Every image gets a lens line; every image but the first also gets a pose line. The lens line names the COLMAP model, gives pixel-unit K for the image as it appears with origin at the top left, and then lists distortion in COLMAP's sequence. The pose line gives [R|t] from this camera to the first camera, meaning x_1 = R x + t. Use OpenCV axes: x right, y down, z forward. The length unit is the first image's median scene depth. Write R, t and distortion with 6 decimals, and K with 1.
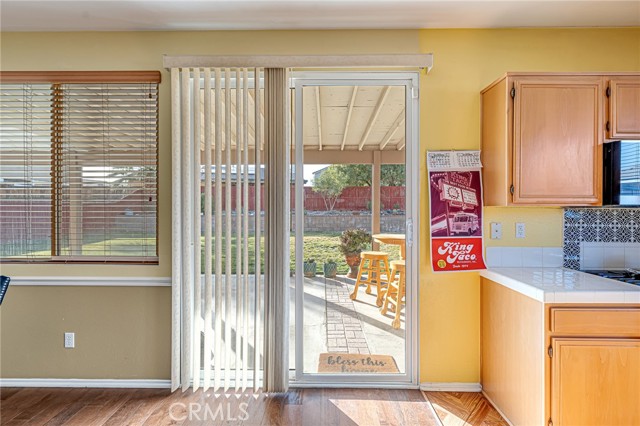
lens RADIAL K [[282.6, 0, 315.5], [0, 282.6, 208.3], [0, 0, 1]] dist [-0.005058, 0.002675]
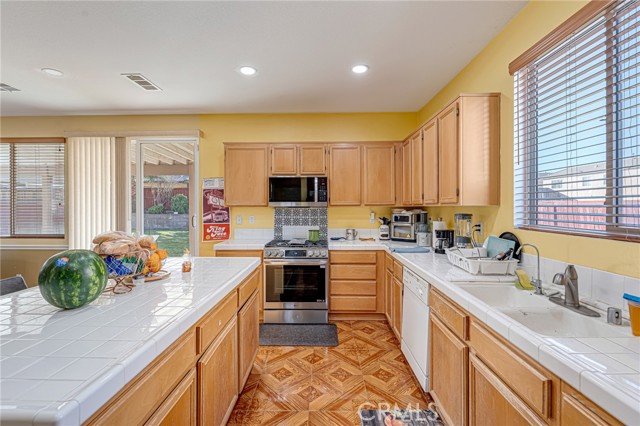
lens RADIAL K [[282.6, 0, 318.3], [0, 282.6, 207.1], [0, 0, 1]] dist [-0.005058, 0.002675]
pose [[0.999963, -0.003227, -0.008024, 1.201884], [0.003210, 0.999993, -0.002104, -0.002200], [0.008030, 0.002078, 0.999966, -0.910305]]
